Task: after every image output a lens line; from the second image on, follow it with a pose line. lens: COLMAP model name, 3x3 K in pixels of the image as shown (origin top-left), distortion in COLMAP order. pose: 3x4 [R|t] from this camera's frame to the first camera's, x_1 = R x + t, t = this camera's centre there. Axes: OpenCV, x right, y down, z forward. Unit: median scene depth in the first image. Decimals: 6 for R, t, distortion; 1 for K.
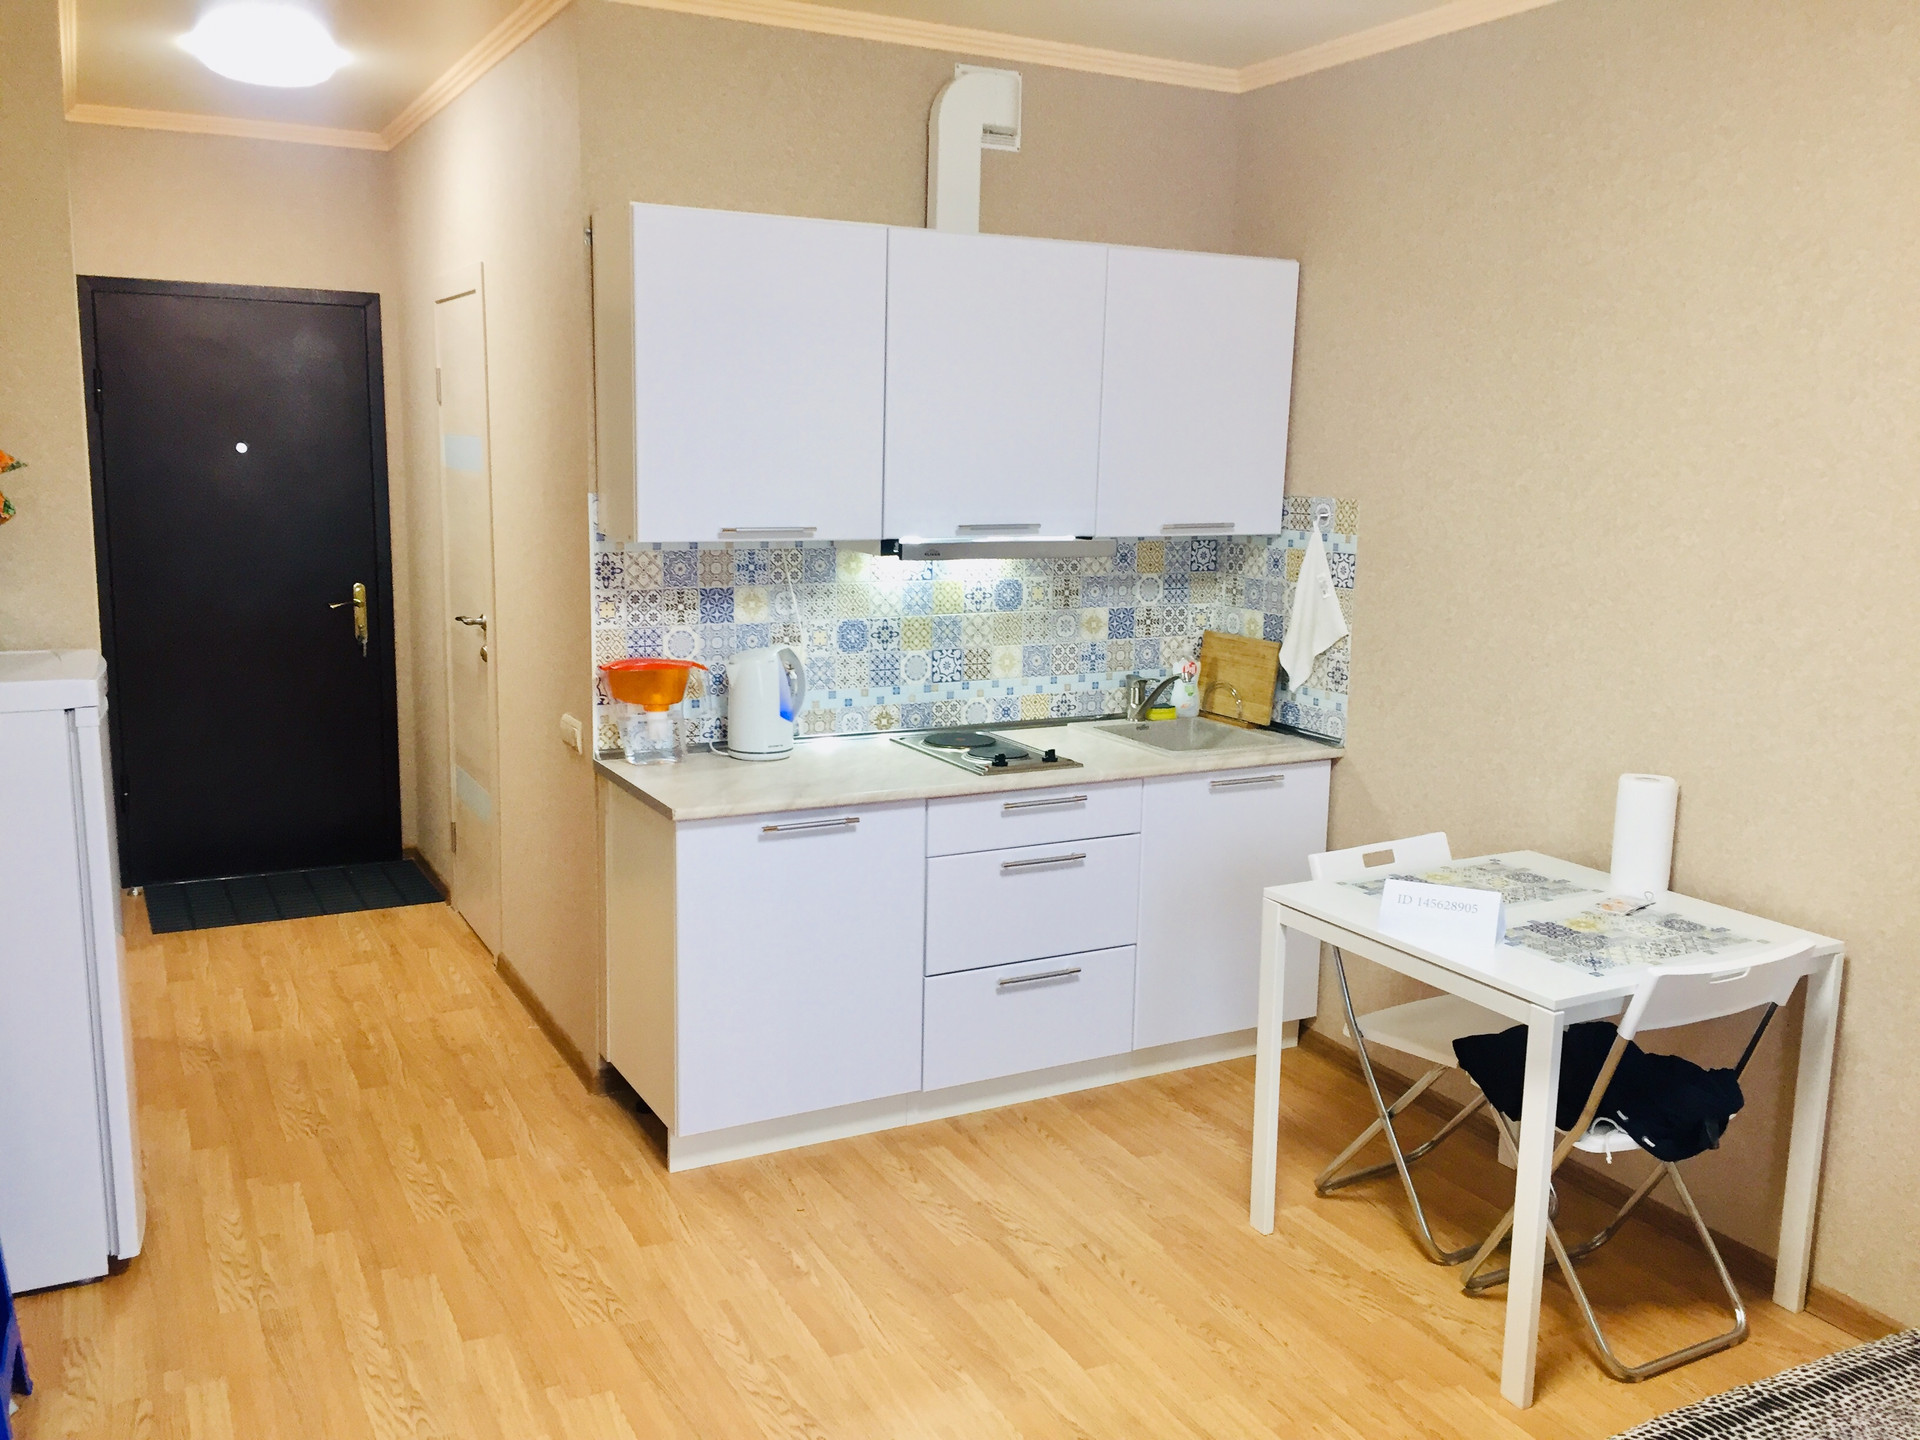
lens RADIAL K [[1608.8, 0, 962.2], [0, 1608.8, 720.7], [0, 0, 1]] dist [0.042970, -0.065084]
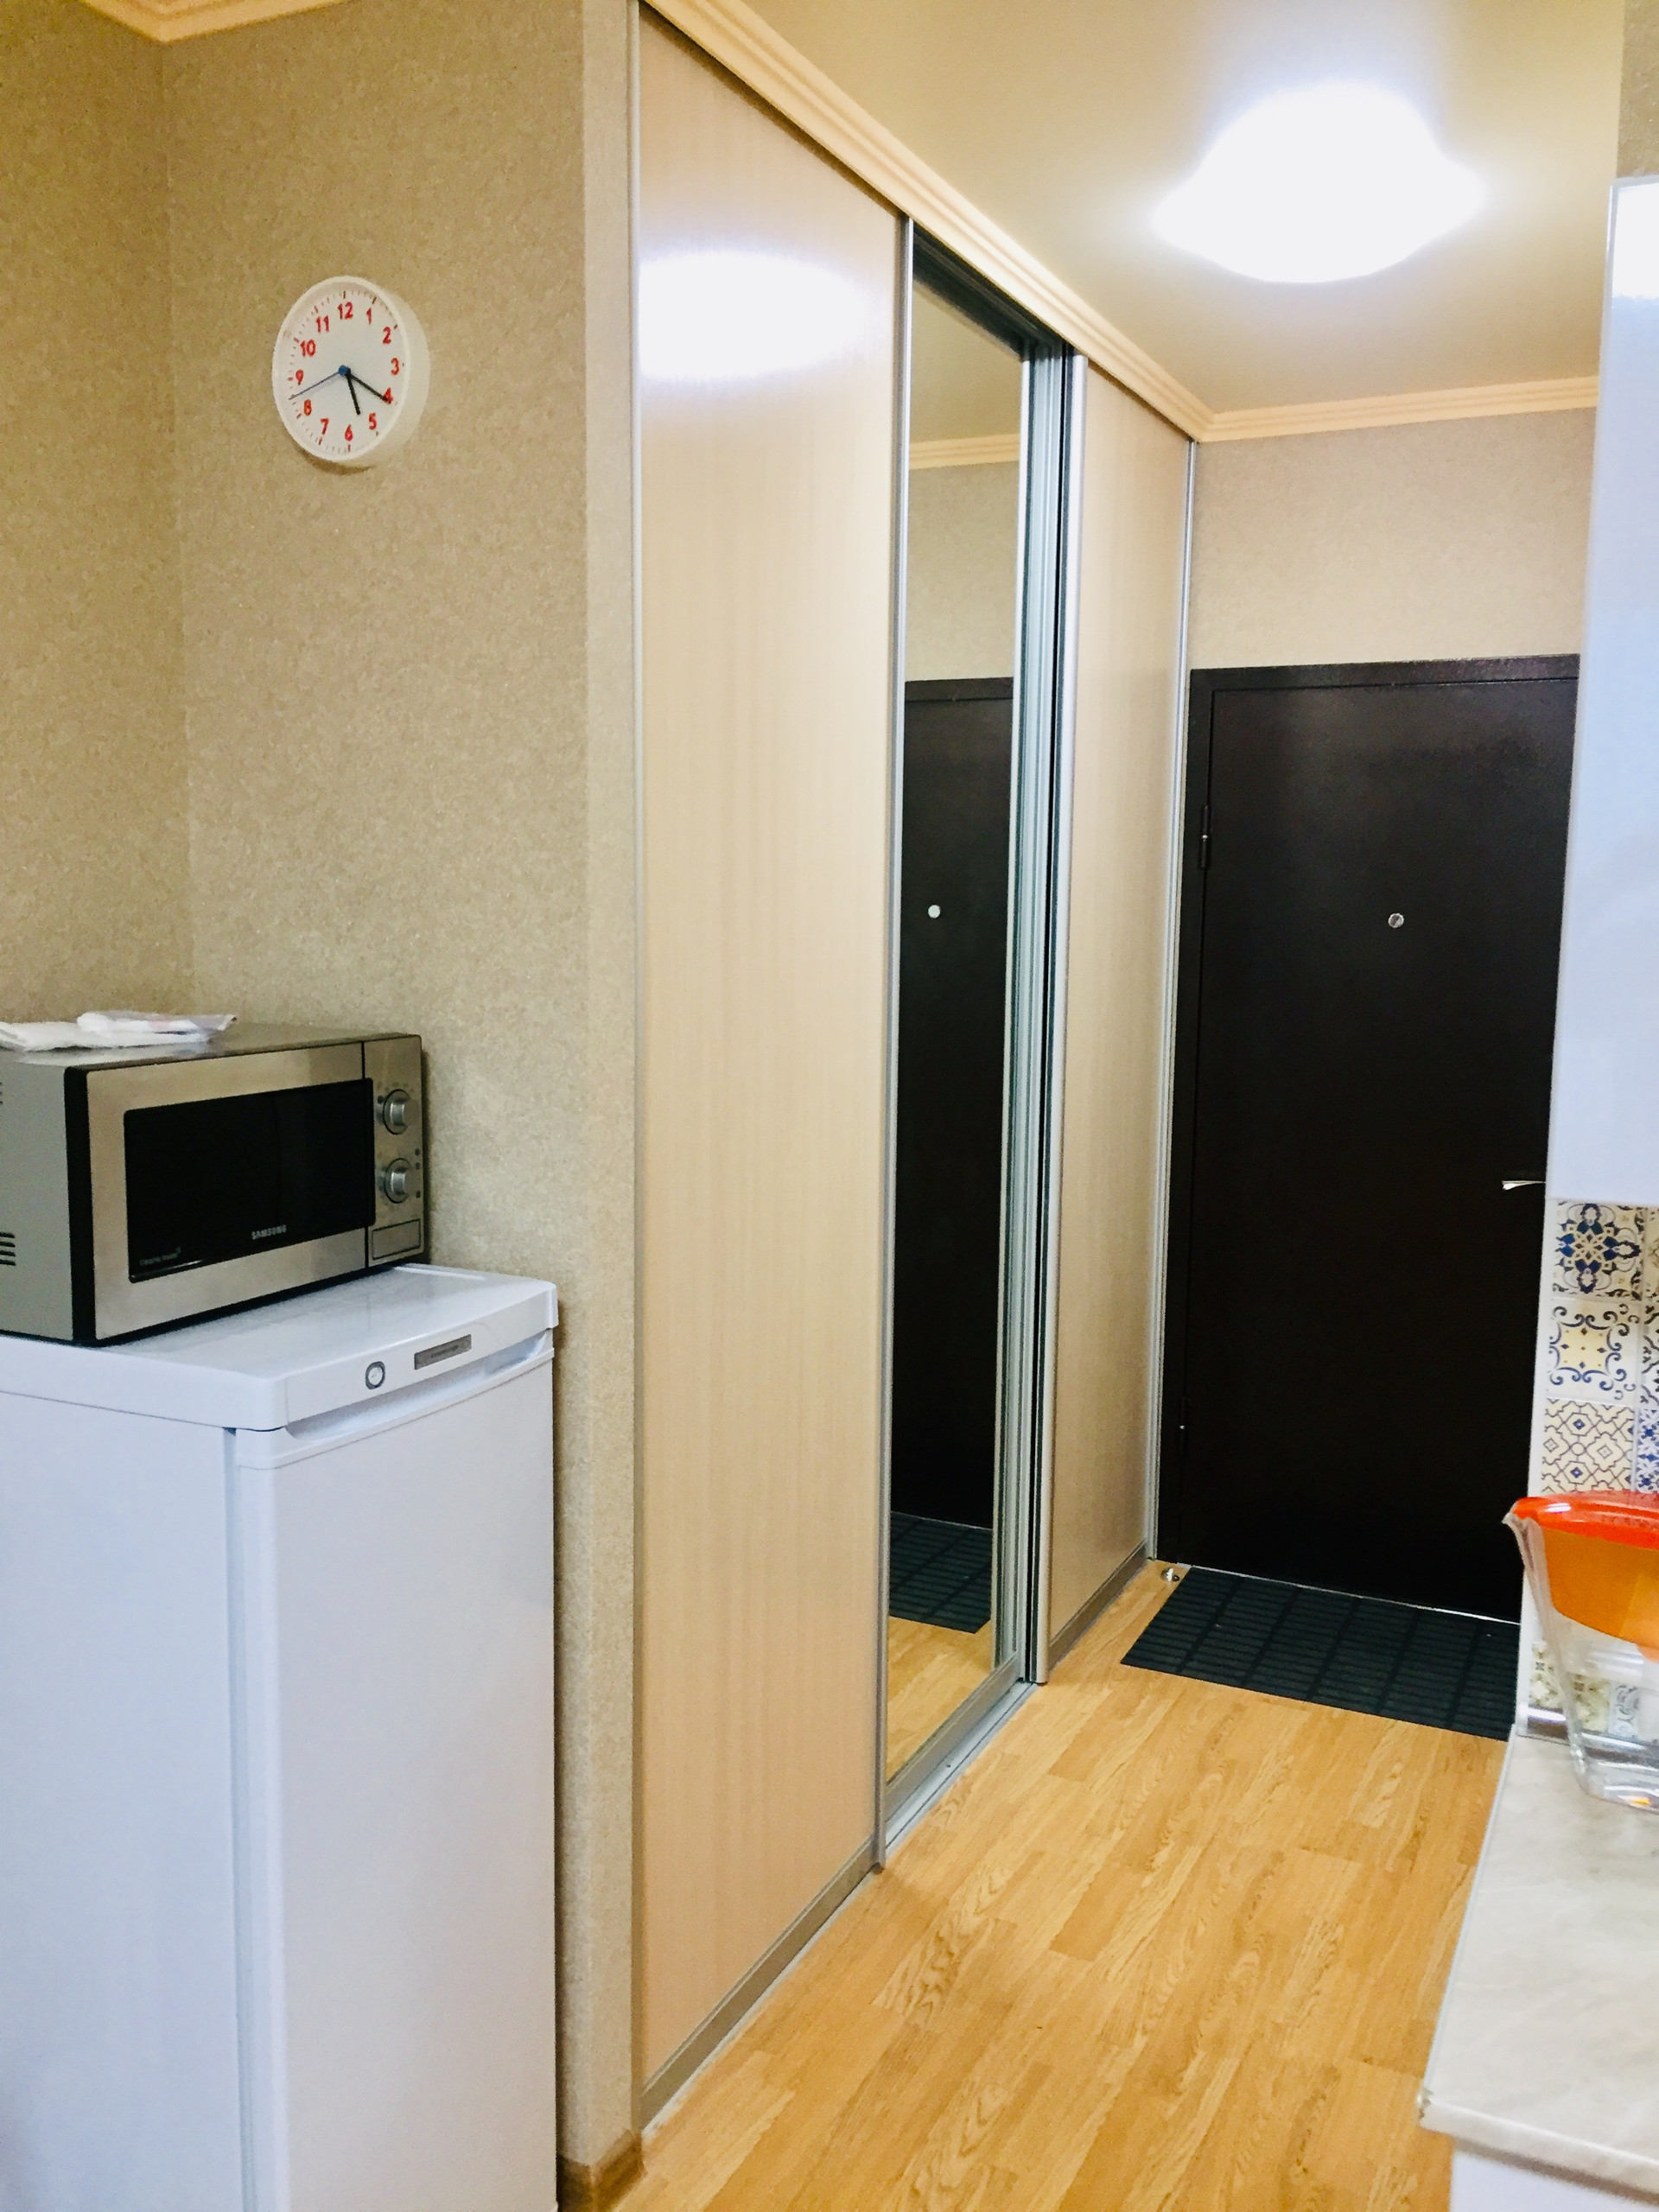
lens RADIAL K [[1853.5, 0, 828.2], [0, 1853.5, 1109.7], [0, 0, 1]] dist [0.042970, -0.065084]
pose [[0.587437, 0.081317, -0.805174, 0.015792], [-0.133348, 0.991065, 0.002803, -0.088421], [0.798208, 0.105721, 0.593032, 0.524653]]
